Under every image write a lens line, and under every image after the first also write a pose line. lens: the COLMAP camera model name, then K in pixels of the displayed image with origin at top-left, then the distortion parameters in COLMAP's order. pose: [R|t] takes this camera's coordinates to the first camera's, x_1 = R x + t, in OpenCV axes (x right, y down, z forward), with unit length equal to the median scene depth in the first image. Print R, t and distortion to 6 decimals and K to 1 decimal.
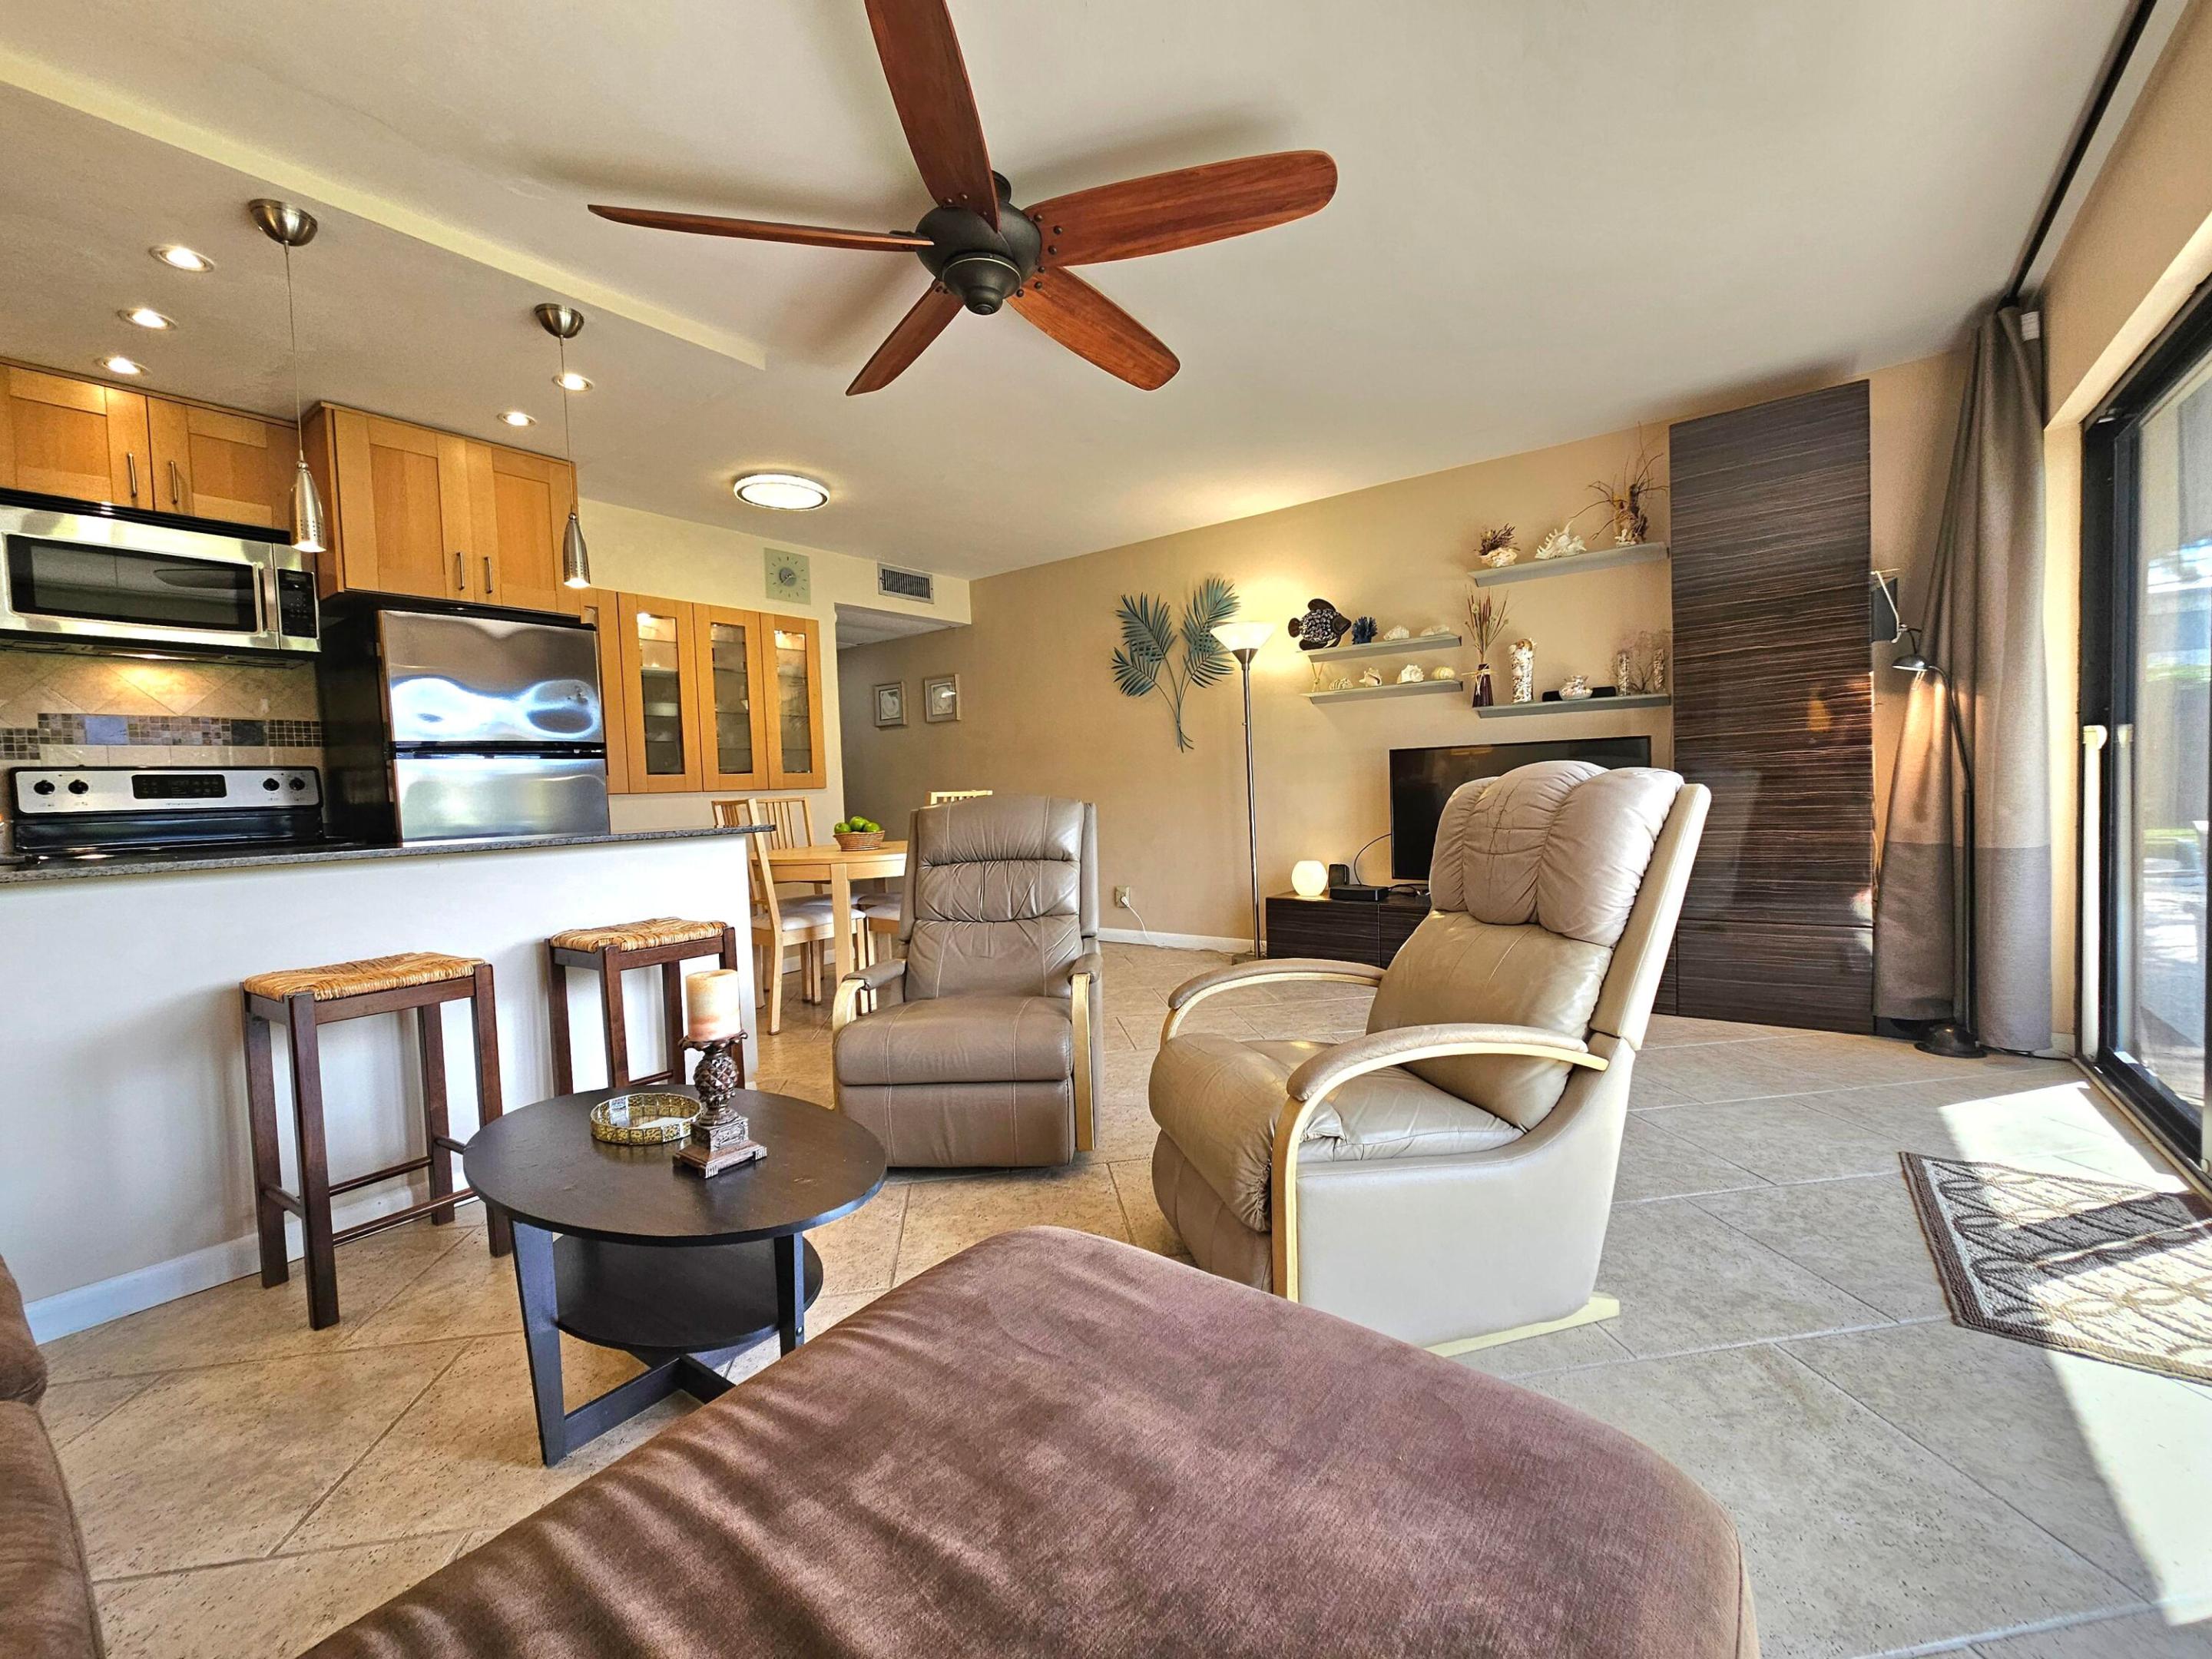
lens RADIAL K [[901.9, 0, 1122.4], [0, 901.9, 825.6], [0, 0, 1]] dist [-0.001602, 0.000857]
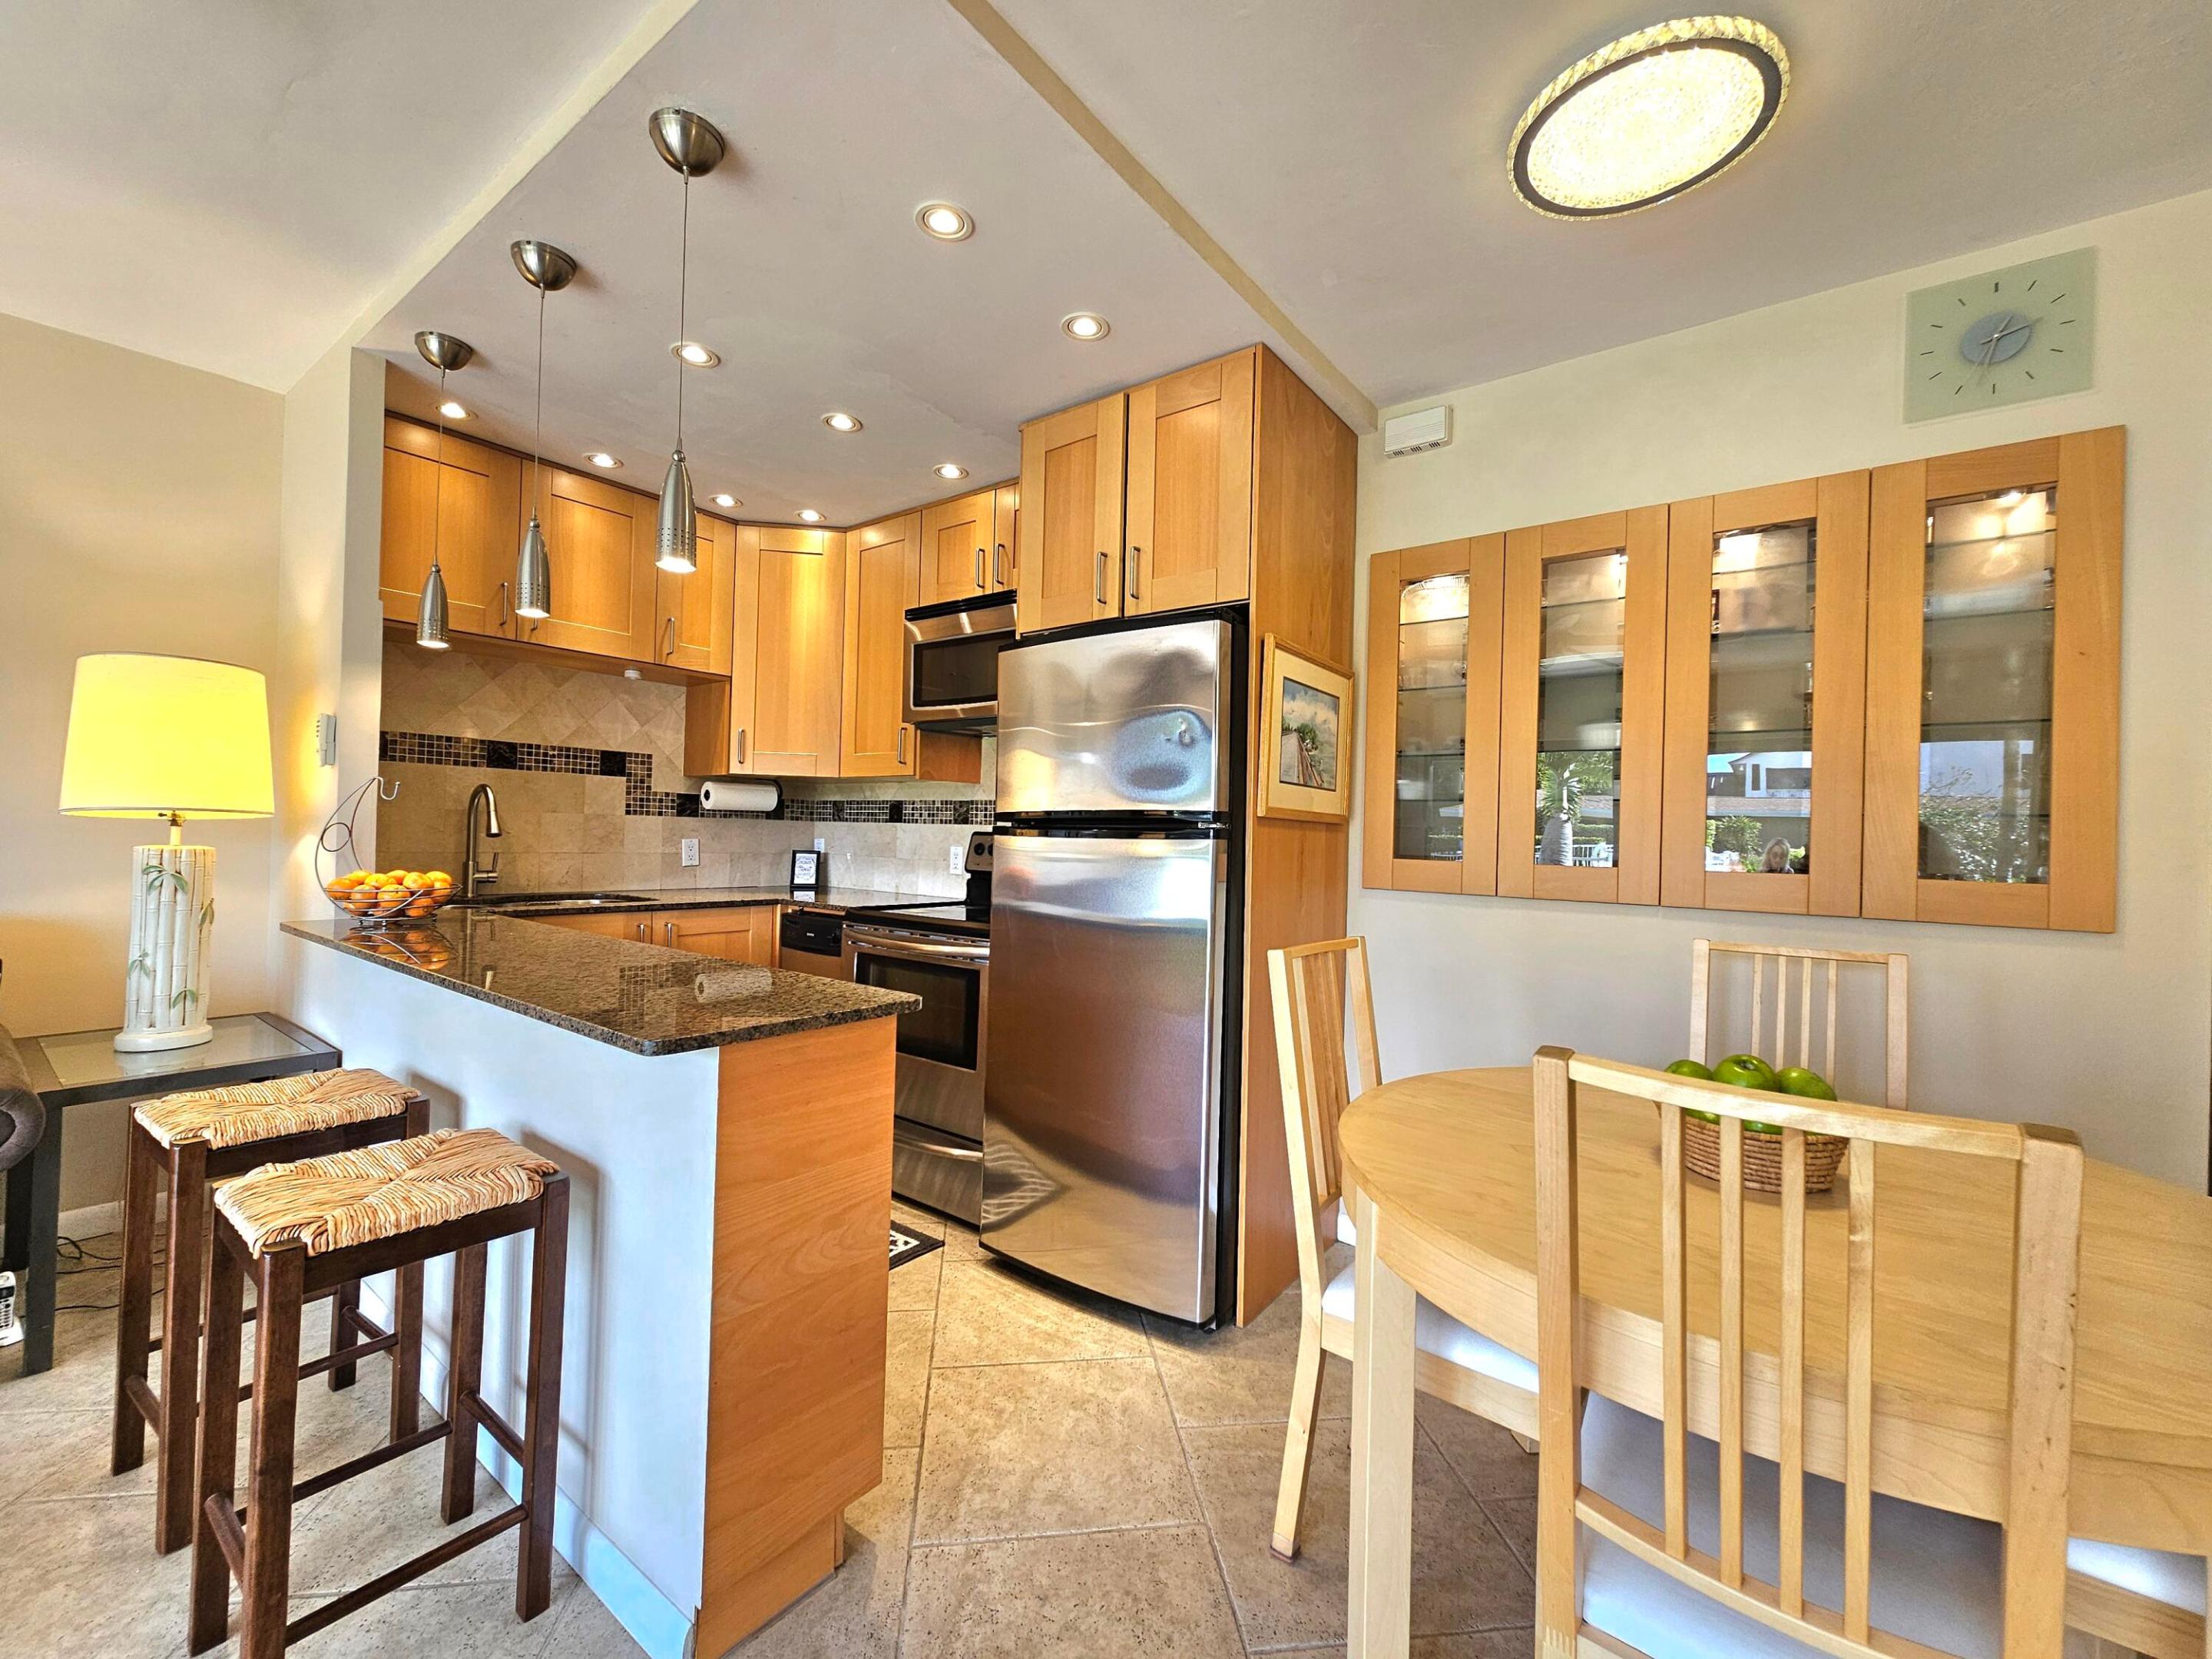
lens RADIAL K [[901.9, 0, 1108.2], [0, 901.9, 824.6], [0, 0, 1]] dist [-0.001602, 0.000857]
pose [[-0.010357, 0.024842, -0.999638, -0.000584], [-0.069709, 0.997241, 0.025504, -0.103105], [0.997514, 0.069948, -0.008597, 1.035320]]
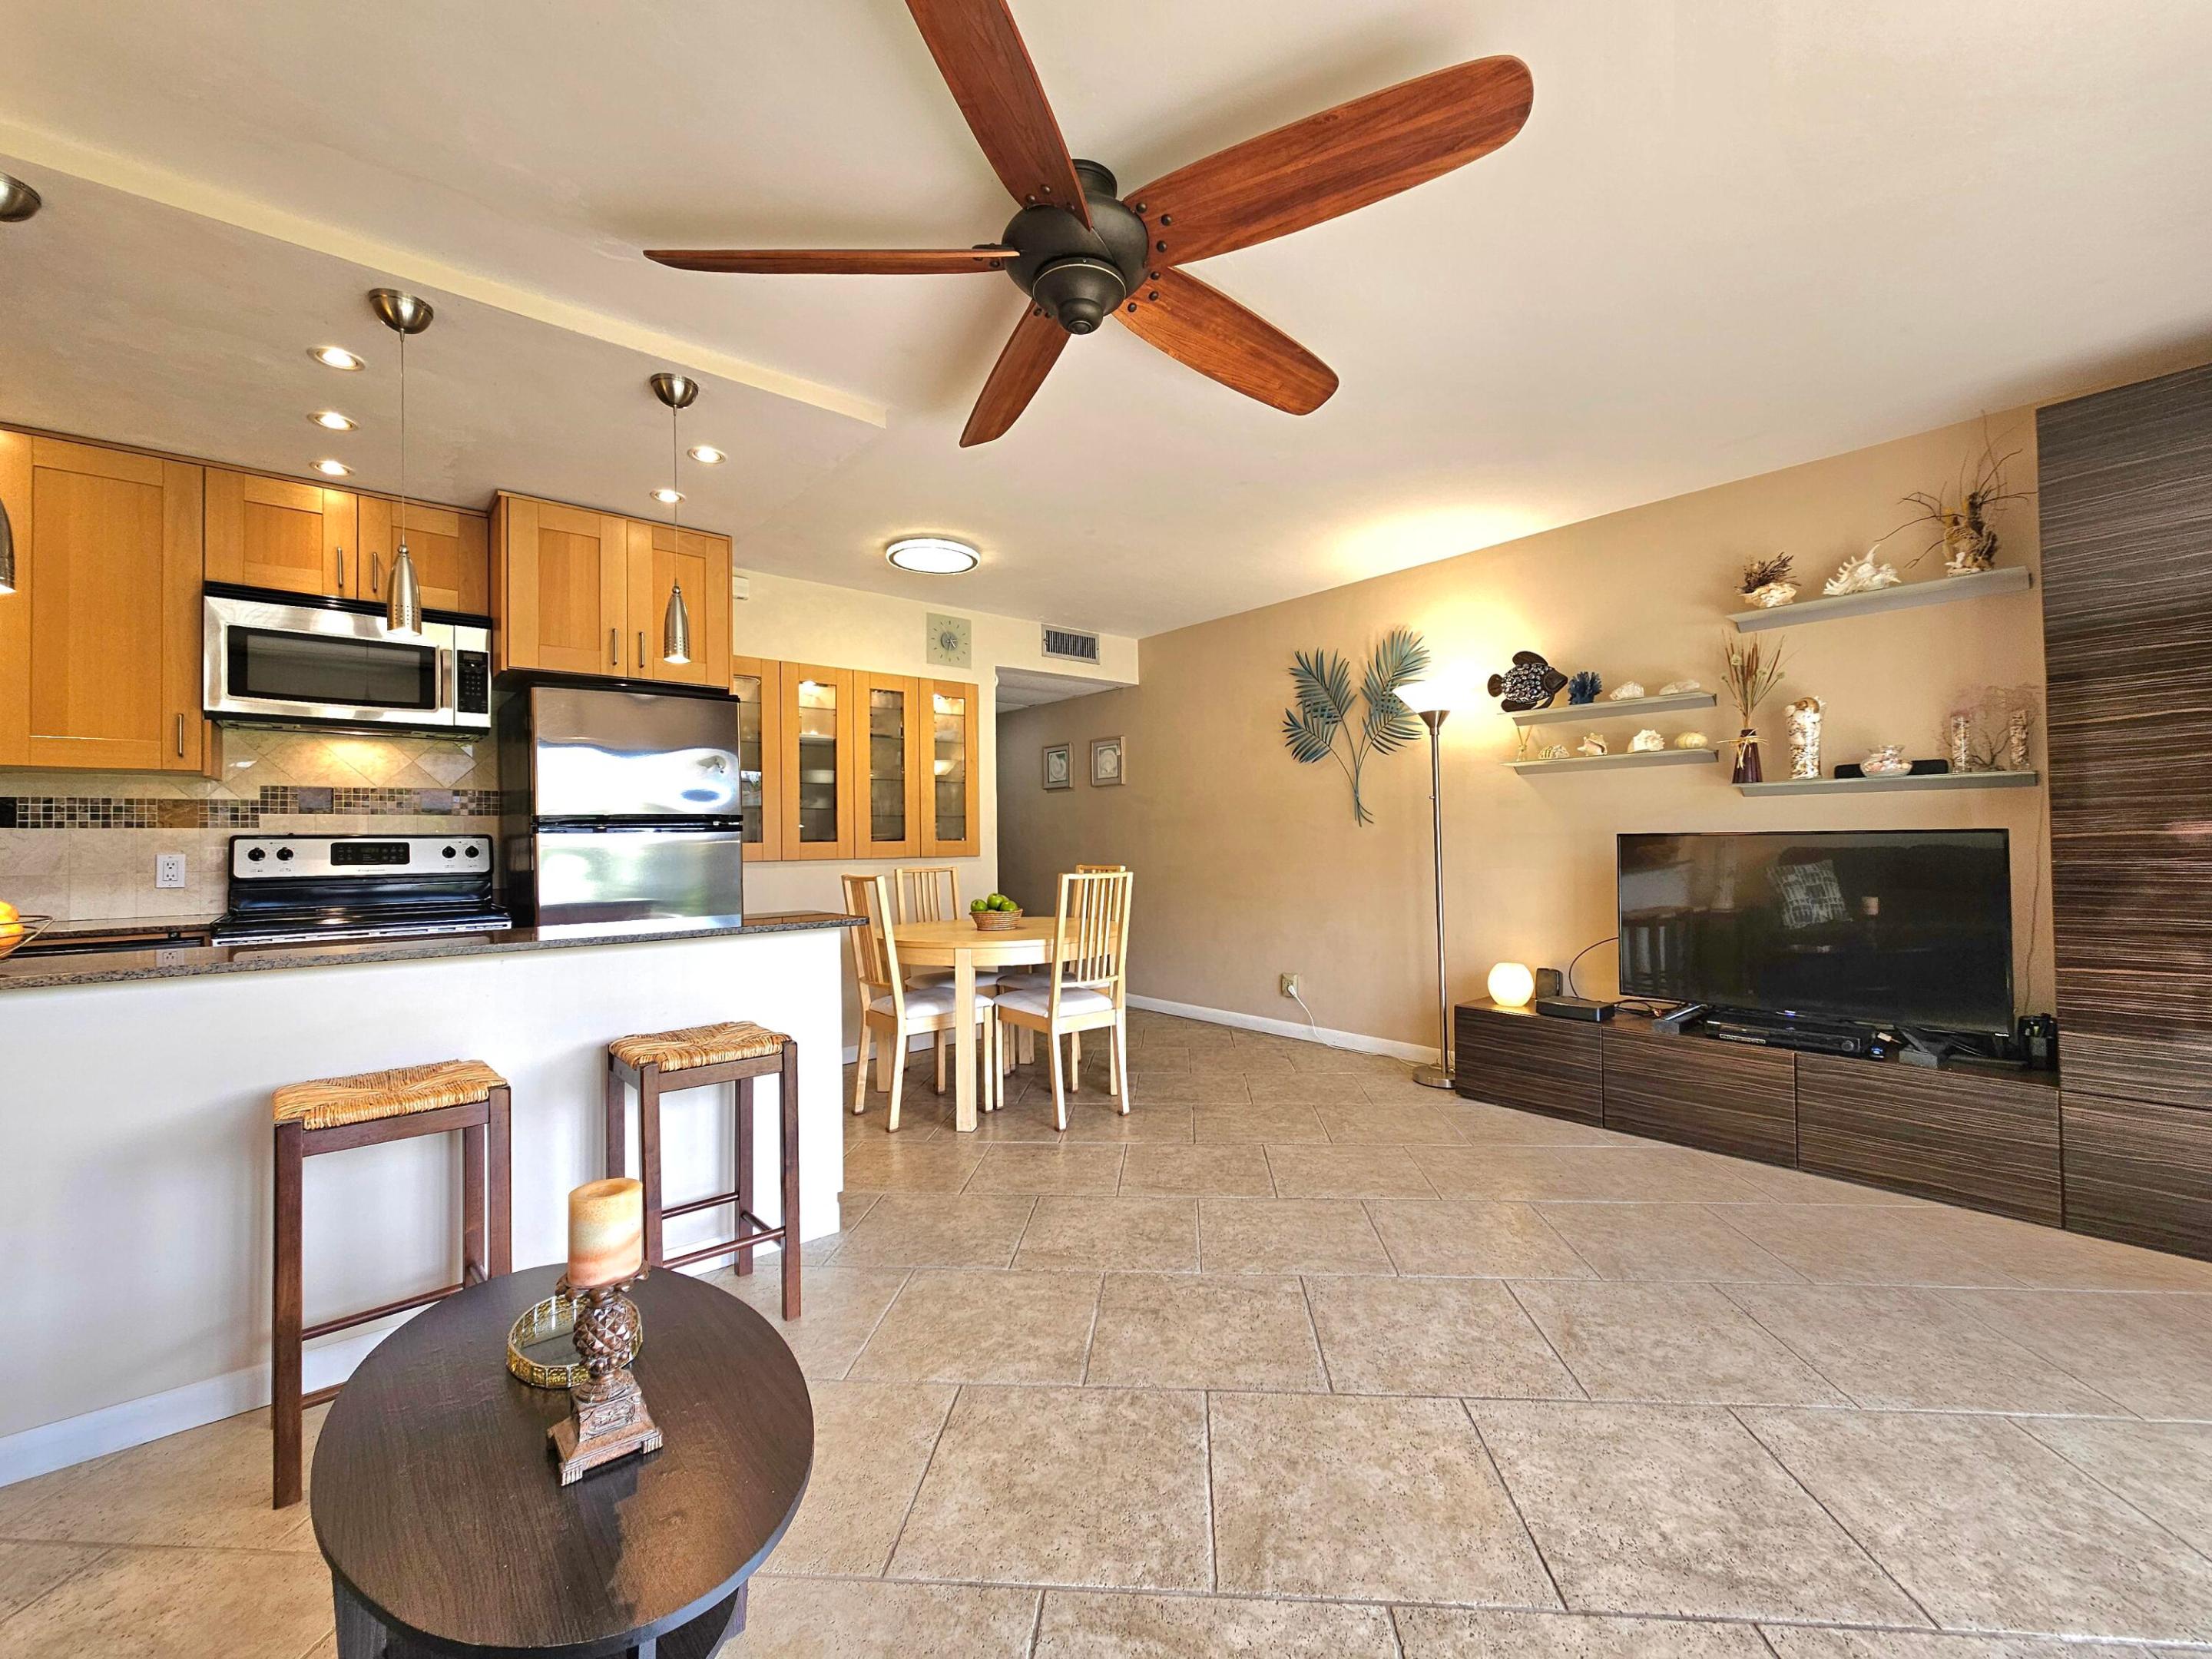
lens RADIAL K [[901.9, 0, 1122.4], [0, 901.9, 829.2], [0, 0, 1]] dist [-0.001602, 0.000857]
pose [[0.975913, 0.019261, -0.217307, 0.049241], [-0.030567, 0.998341, -0.048786, -0.045421], [0.216007, 0.054253, 0.974883, 0.145803]]
